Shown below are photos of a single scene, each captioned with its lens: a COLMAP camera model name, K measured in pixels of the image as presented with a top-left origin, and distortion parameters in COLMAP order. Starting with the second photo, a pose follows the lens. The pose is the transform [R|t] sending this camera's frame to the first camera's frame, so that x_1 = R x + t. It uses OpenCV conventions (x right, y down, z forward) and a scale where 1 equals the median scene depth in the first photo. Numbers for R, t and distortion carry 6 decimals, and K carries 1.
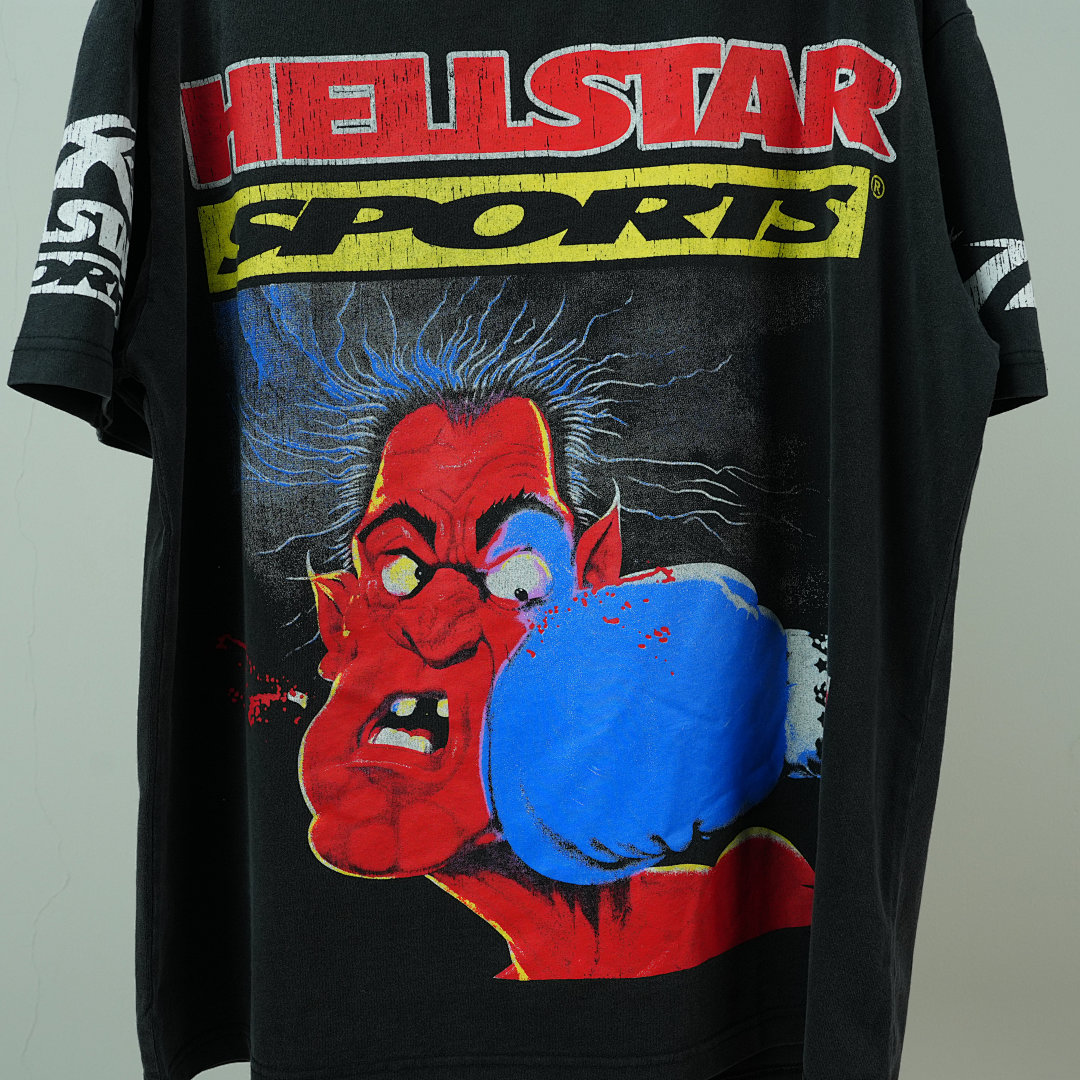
lens RADIAL K [[1367.5, 0, 540.0], [0, 1367.5, 540.0], [0, 0, 1]] dist [-0.006198, 0.002644]
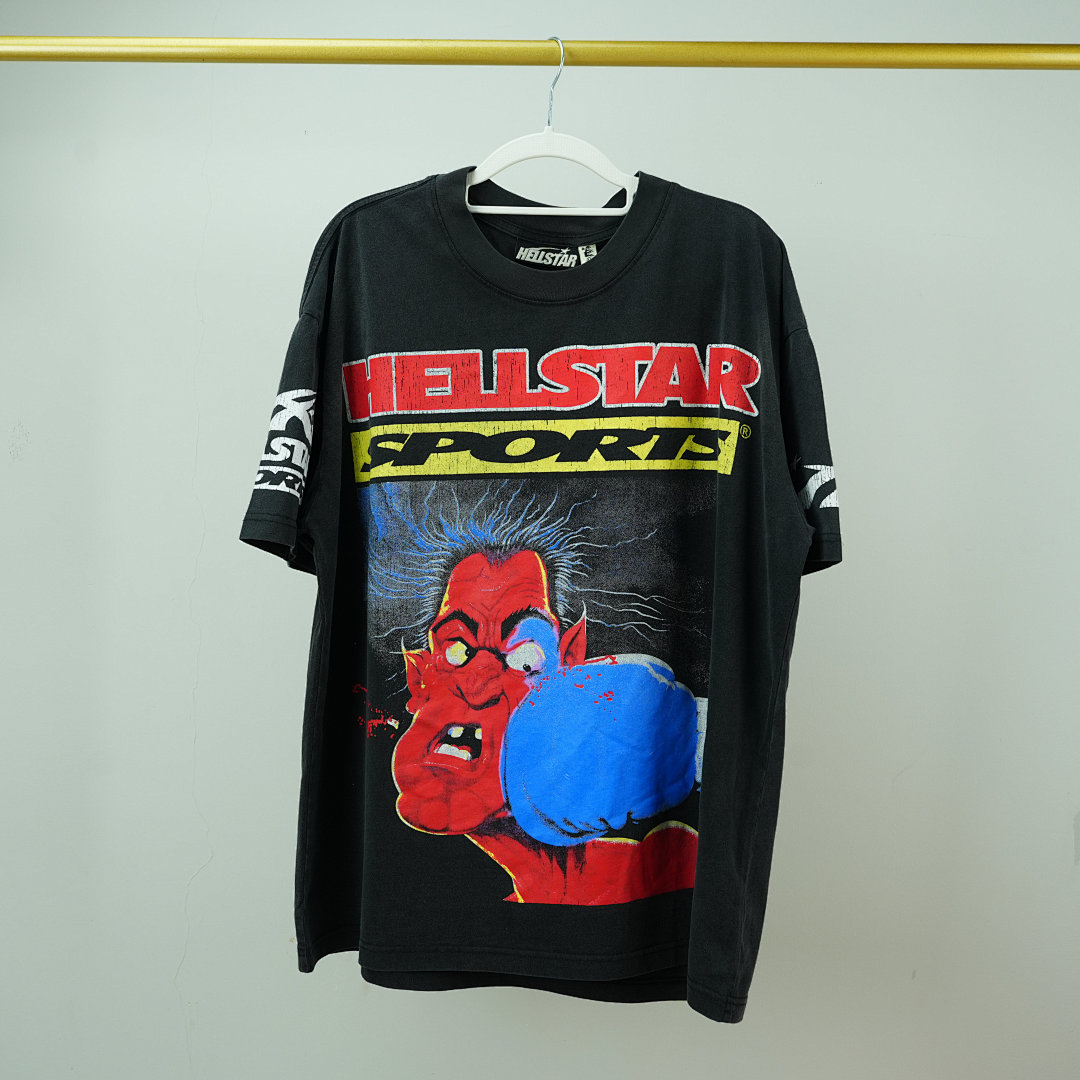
lens RADIAL K [[1367.5, 0, 540.0], [0, 1367.5, 540.0], [0, 0, 1]] dist [-0.006198, 0.002644]
pose [[0.988483, 0.030698, -0.148186, 0.248202], [-0.038294, 0.998080, -0.048678, -0.035915], [0.146408, 0.053792, 0.987761, -0.665856]]
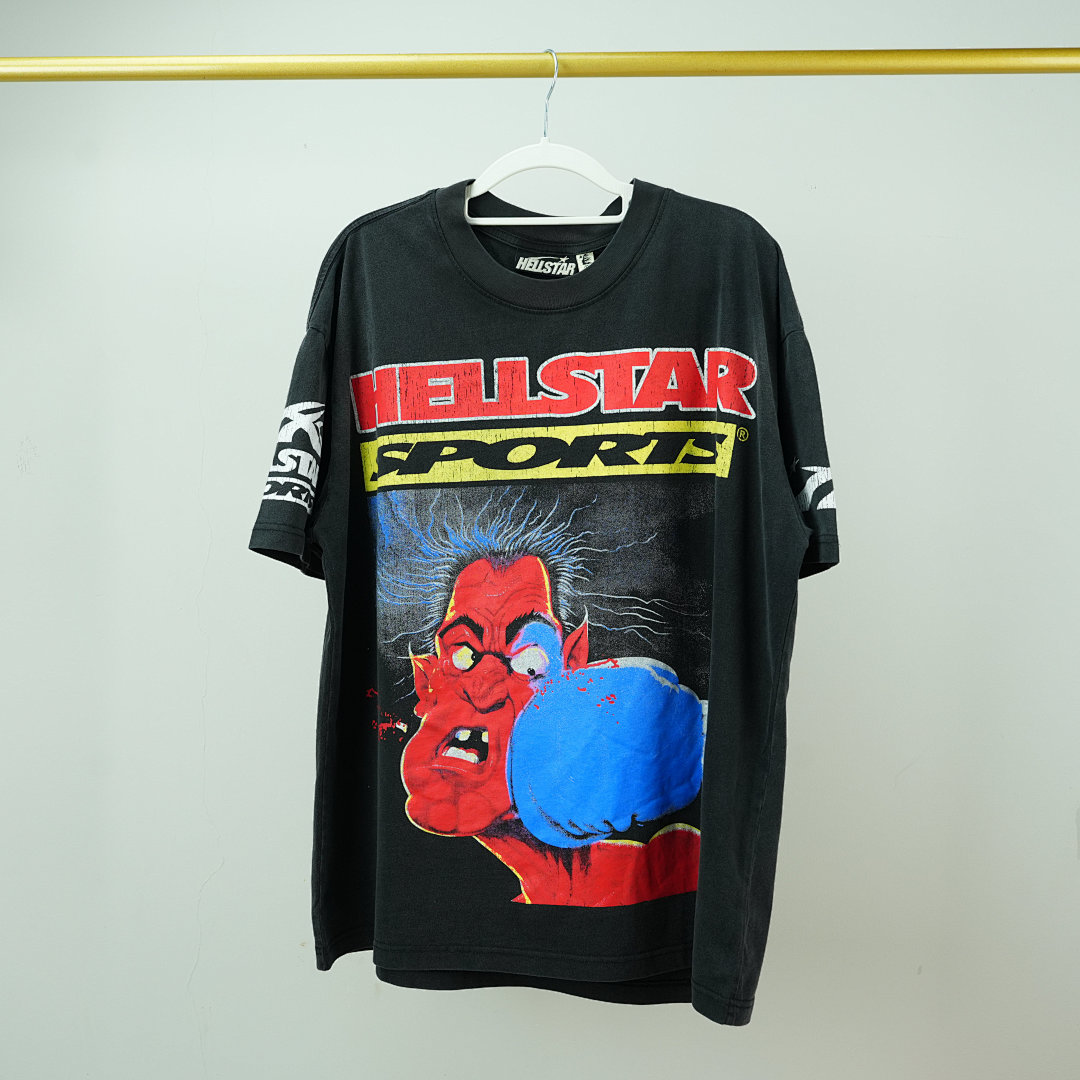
lens RADIAL K [[1367.5, 0, 540.0], [0, 1367.5, 540.0], [0, 0, 1]] dist [-0.006198, 0.002644]
pose [[0.974092, 0.016594, -0.225543, 0.381025], [-0.028897, 0.998262, -0.051354, -0.036861], [0.224299, 0.056541, 0.972879, -0.662858]]
